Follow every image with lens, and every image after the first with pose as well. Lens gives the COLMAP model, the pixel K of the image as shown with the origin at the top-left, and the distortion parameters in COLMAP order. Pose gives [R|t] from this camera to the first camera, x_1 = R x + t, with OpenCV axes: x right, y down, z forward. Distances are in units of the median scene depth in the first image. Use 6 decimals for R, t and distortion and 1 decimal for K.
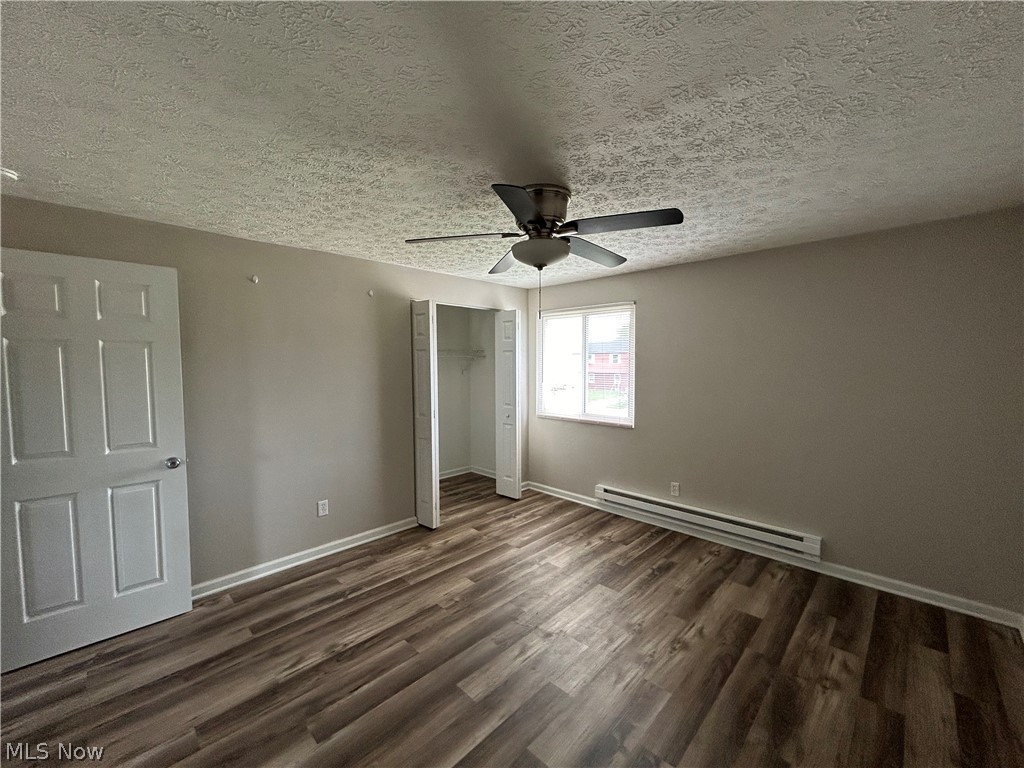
lens RADIAL K [[414.1, 0, 509.2], [0, 414.1, 383.3], [0, 0, 1]] dist [-0.001440, 0.002025]
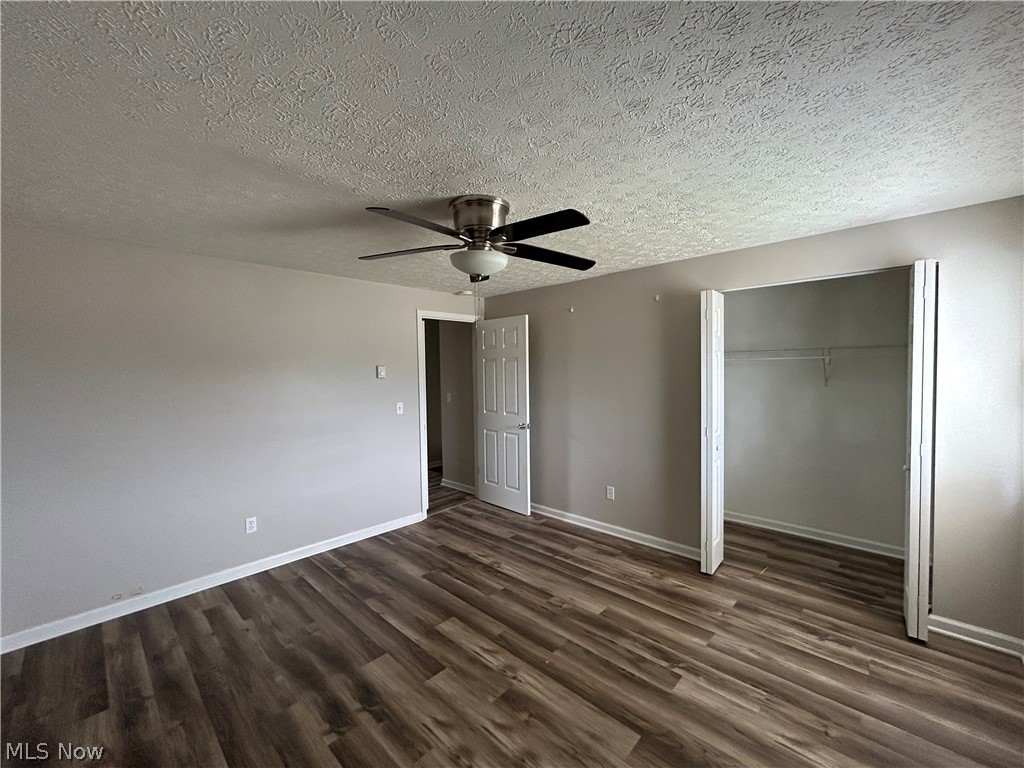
lens RADIAL K [[414.1, 0, 508.7], [0, 414.1, 383.6], [0, 0, 1]] dist [-0.001440, 0.002025]
pose [[0.014891, 0.036531, -0.999222, 0.743328], [-0.040568, 0.998532, 0.035901, -0.038925], [0.999066, 0.040002, 0.016351, 0.723395]]
